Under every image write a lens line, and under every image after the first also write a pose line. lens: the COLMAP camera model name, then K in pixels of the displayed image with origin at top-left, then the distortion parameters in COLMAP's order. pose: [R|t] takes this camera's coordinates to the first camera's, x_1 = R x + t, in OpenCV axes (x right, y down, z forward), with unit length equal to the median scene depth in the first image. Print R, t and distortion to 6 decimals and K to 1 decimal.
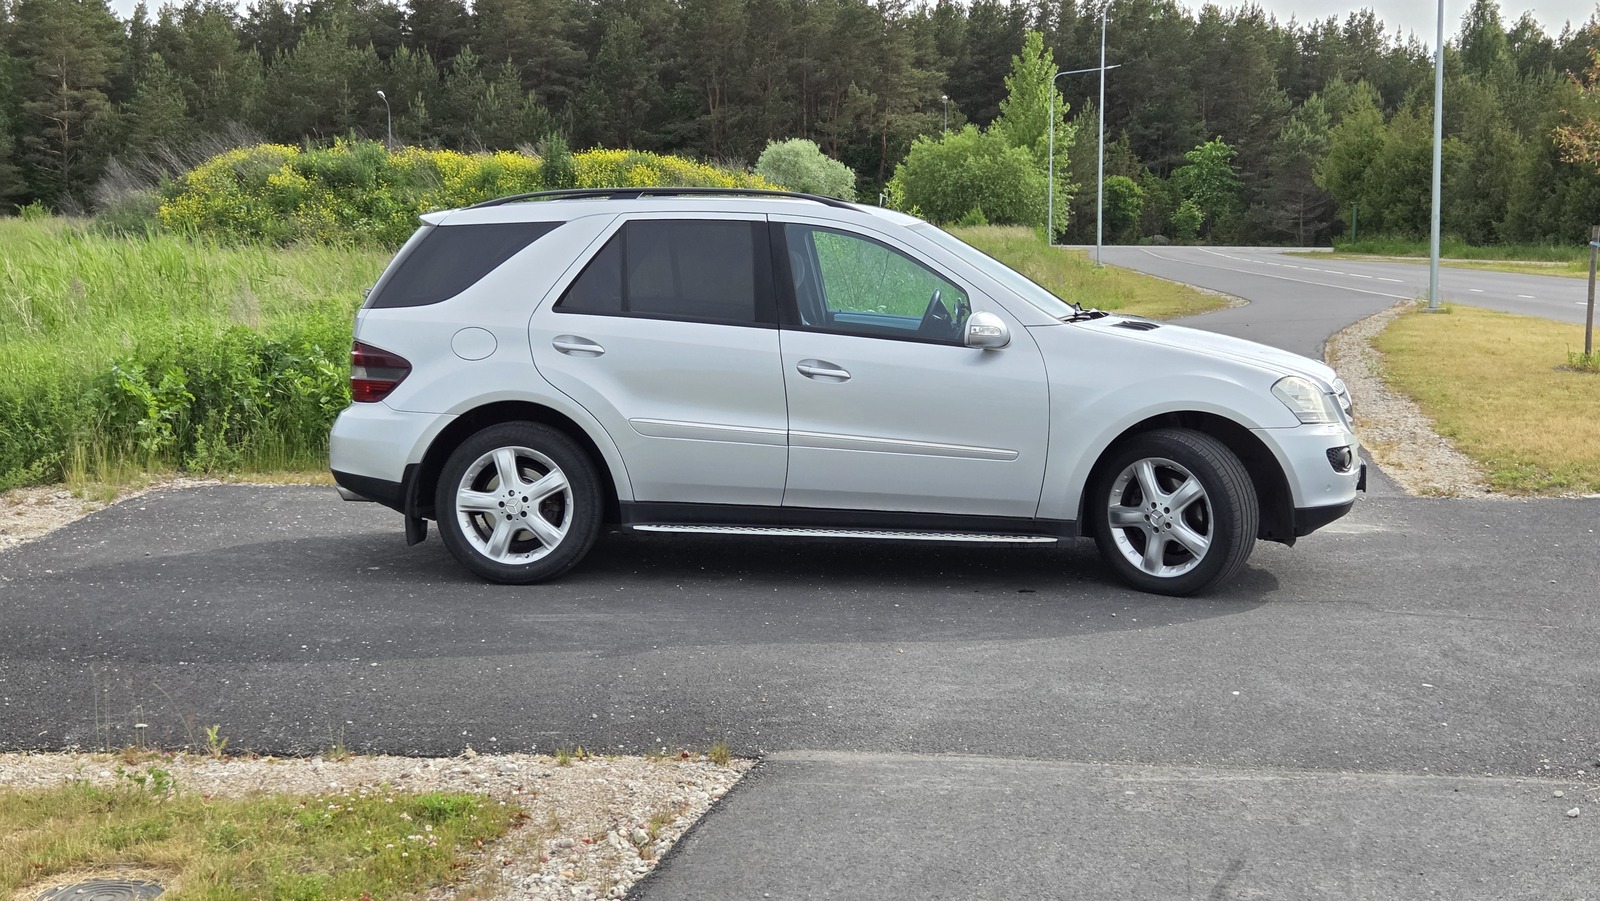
lens RADIAL K [[2085.0, 0, 800.0], [0, 2085.0, 450.5], [0, 0, 1]] dist [0.152693, -0.623111]
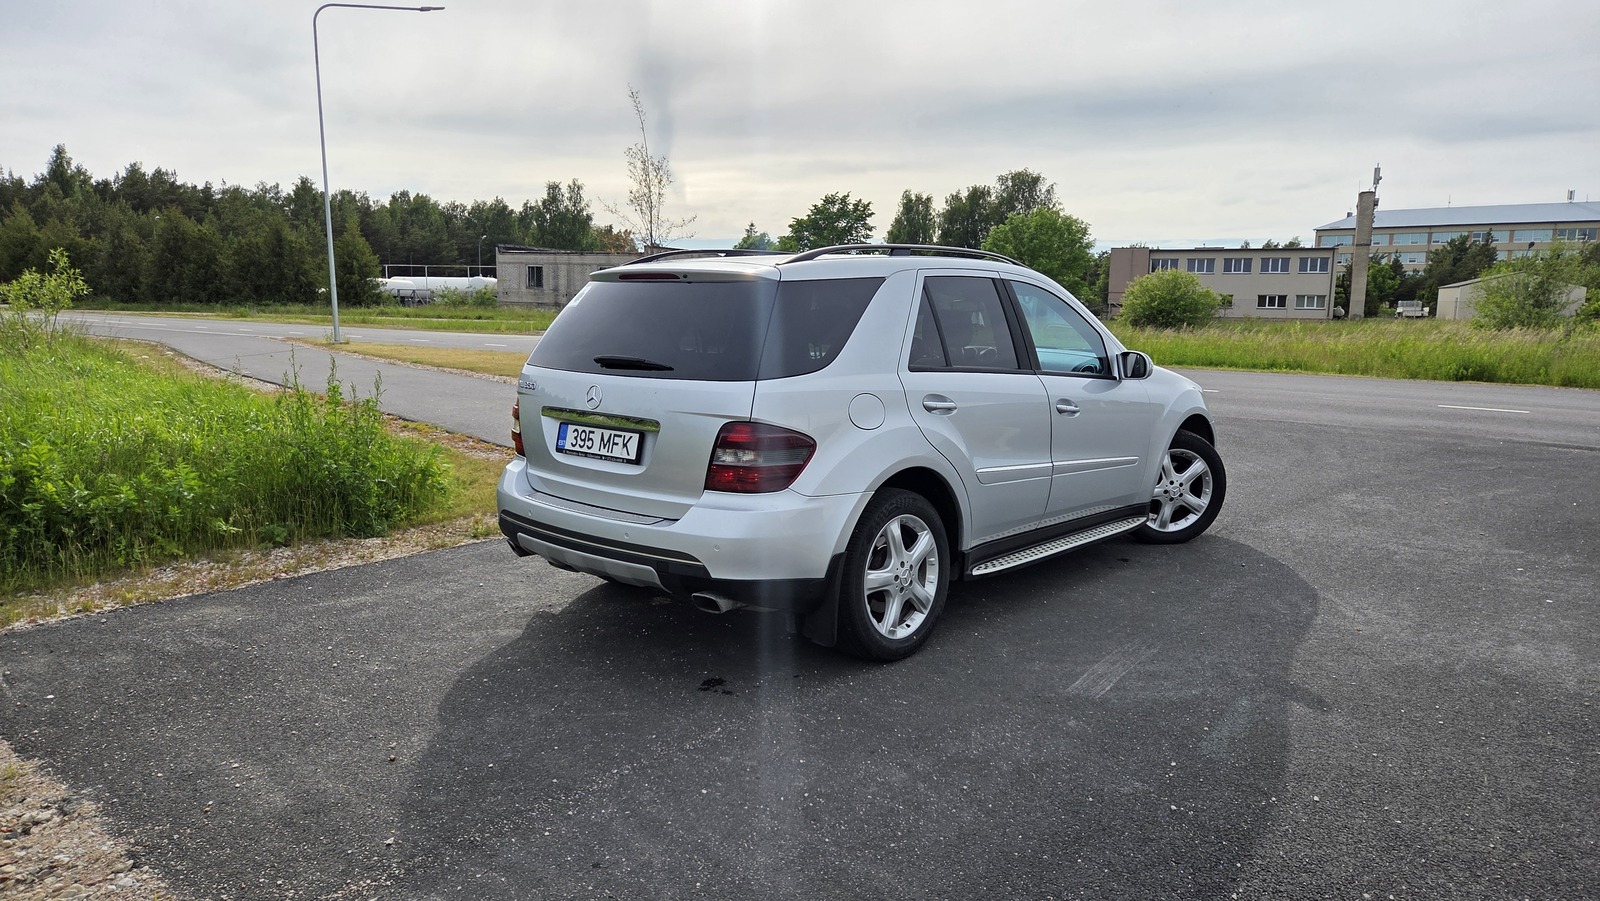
lens RADIAL K [[1065.6, 0, 800.0], [0, 1065.6, 450.5], [0, 0, 1]] dist [0.003580, 0.000999]
pose [[0.592433, -0.114691, 0.797414, -0.543004], [0.082033, 0.993258, 0.081913, -0.073976], [-0.801432, 0.016886, 0.597847, 0.745270]]
